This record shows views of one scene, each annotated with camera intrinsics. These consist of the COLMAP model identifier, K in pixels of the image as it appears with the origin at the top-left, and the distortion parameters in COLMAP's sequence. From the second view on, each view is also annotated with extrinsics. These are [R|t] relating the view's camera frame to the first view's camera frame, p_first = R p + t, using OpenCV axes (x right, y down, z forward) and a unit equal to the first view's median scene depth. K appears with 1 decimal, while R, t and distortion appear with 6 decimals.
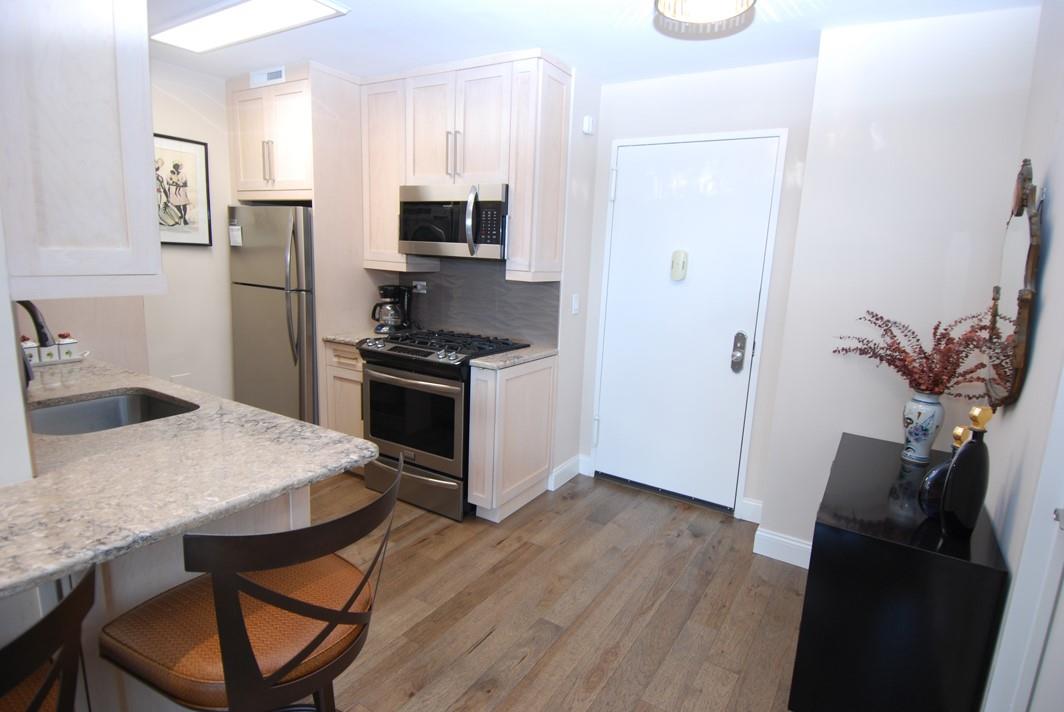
lens RADIAL K [[555.2, 0, 558.4], [0, 555.2, 355.9], [0, 0, 1]] dist [0.035353, -0.042267]
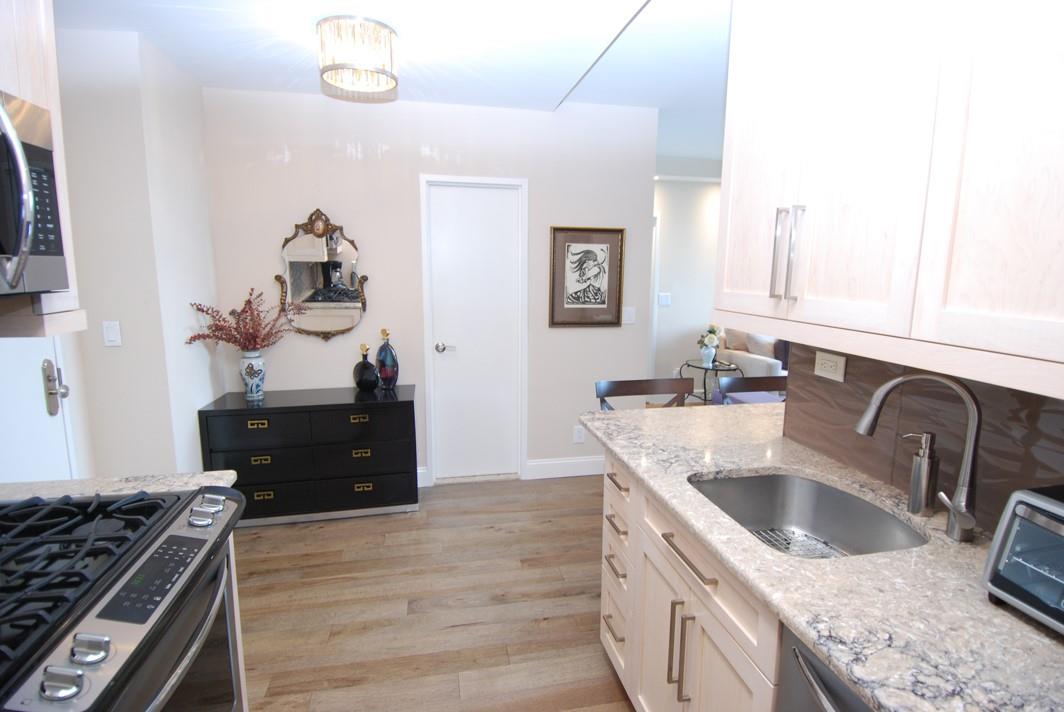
lens RADIAL K [[555.2, 0, 535.0], [0, 555.2, 358.2], [0, 0, 1]] dist [0.035353, -0.042267]
pose [[-0.670776, -0.176371, 0.720384, -0.651330], [0.088836, 0.945213, 0.314134, -0.224262], [-0.736321, 0.274710, -0.618358, 1.005726]]
